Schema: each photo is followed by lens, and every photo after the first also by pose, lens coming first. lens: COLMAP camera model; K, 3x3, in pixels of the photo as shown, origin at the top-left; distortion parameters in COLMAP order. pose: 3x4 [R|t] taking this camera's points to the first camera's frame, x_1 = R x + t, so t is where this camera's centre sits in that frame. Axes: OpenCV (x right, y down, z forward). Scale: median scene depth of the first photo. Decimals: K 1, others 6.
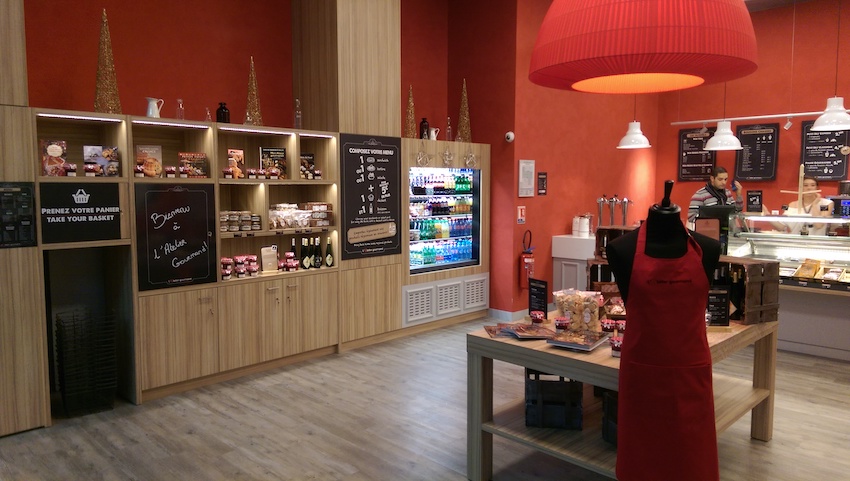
lens RADIAL K [[602.5, 0, 418.8], [0, 602.5, 237.0], [0, 0, 1]] dist [0.093076, -0.135140]
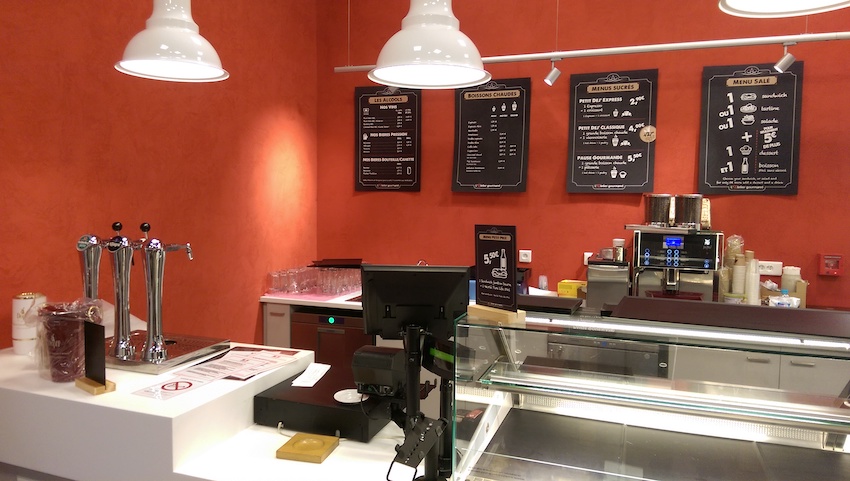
lens RADIAL K [[602.5, 0, 418.8], [0, 602.5, 237.0], [0, 0, 1]] dist [0.093076, -0.135140]
pose [[0.908927, -0.012176, 0.416777, 0.502155], [0.020347, 0.999678, -0.015169, -0.083669], [-0.416458, 0.022267, 0.908882, 0.998975]]
